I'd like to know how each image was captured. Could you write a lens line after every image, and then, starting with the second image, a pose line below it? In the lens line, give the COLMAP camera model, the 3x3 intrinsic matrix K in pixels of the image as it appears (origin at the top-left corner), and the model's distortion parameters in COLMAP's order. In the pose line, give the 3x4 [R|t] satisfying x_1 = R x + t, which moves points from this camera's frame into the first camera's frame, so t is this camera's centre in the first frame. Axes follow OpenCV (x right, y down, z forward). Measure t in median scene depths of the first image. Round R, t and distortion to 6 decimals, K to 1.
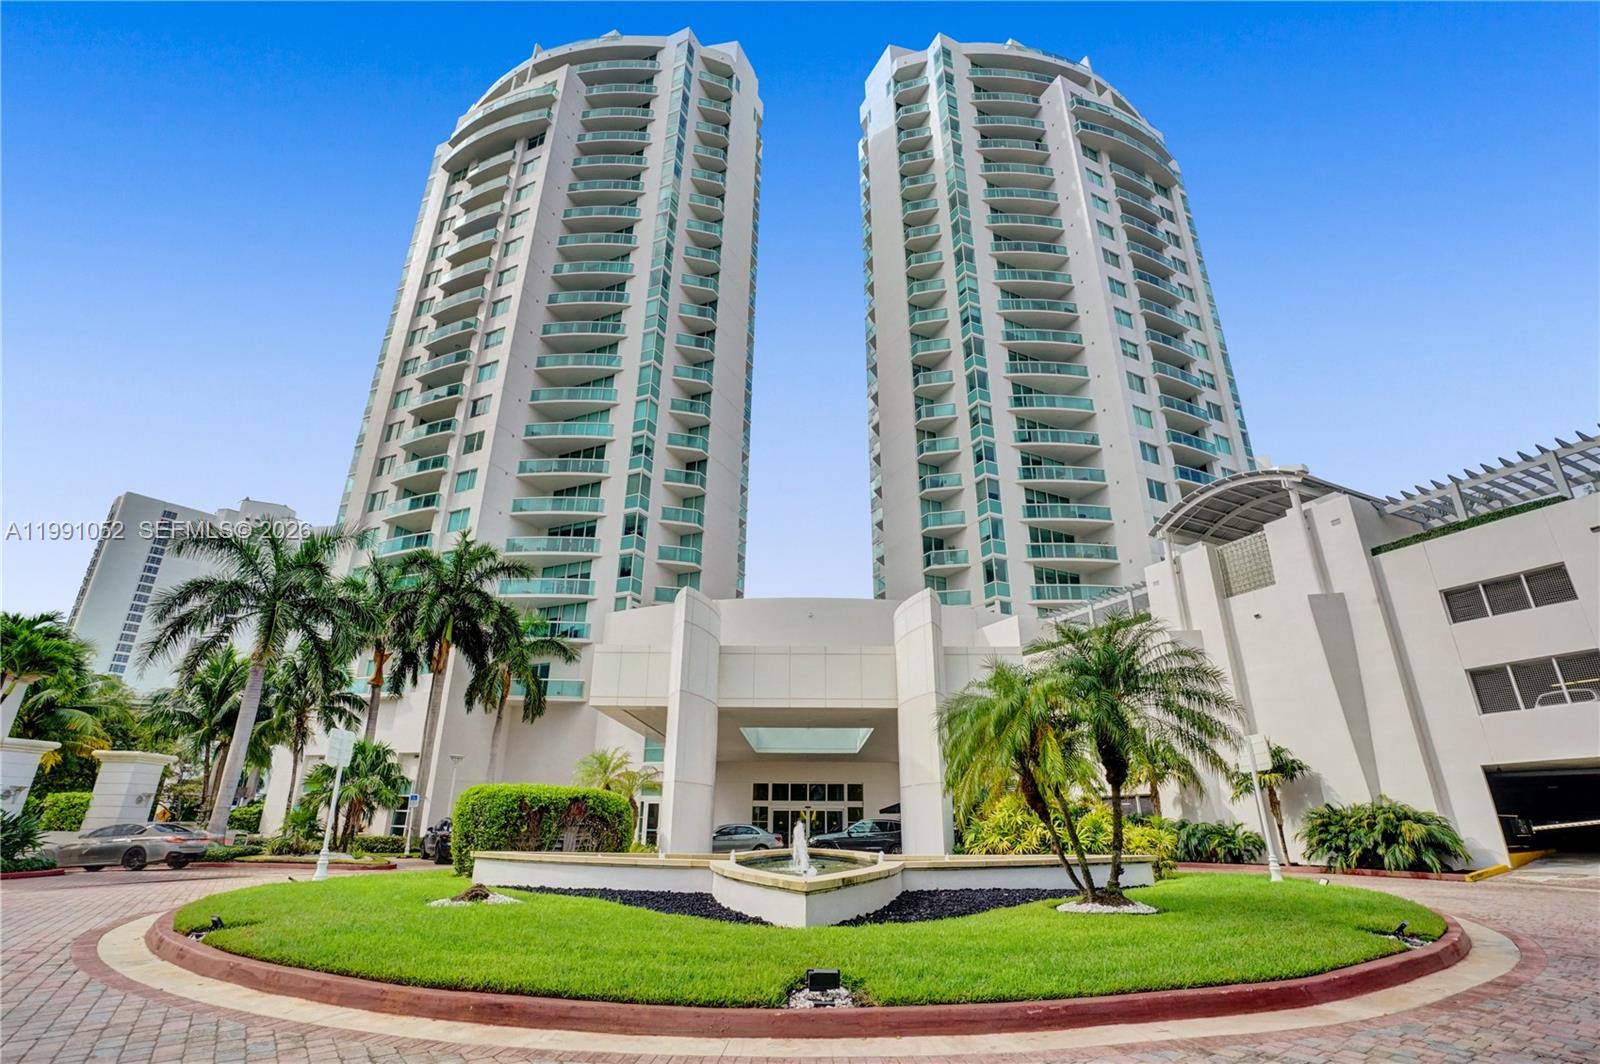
lens RADIAL K [[732.5, 0, 802.5], [0, 732.5, 526.3], [0, 0, 1]] dist [-0.077639, 0.022898]
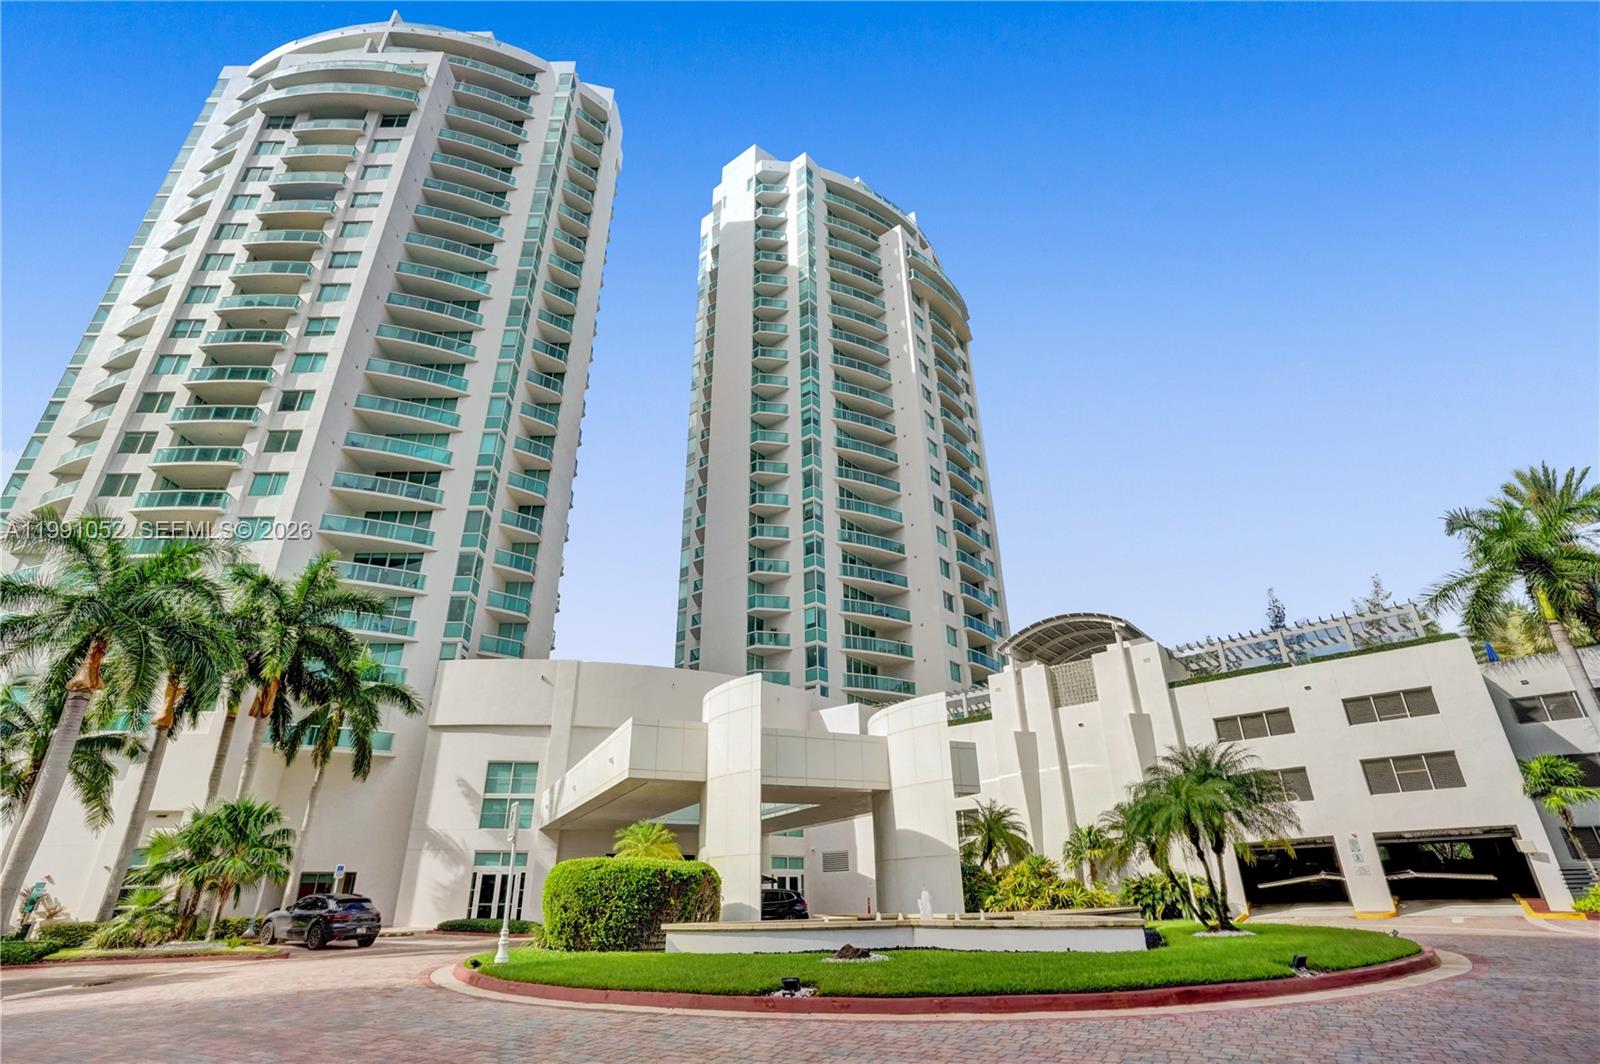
lens RADIAL K [[746.4, 0, 800.0], [0, 746.4, 532.0], [0, 0, 1]] dist [-0.081689, 0.028531]
pose [[0.911490, 0.164295, 0.377084, -0.190831], [-0.136706, 0.985652, -0.099001, -0.008467], [-0.387939, 0.038689, 0.920873, -0.021317]]
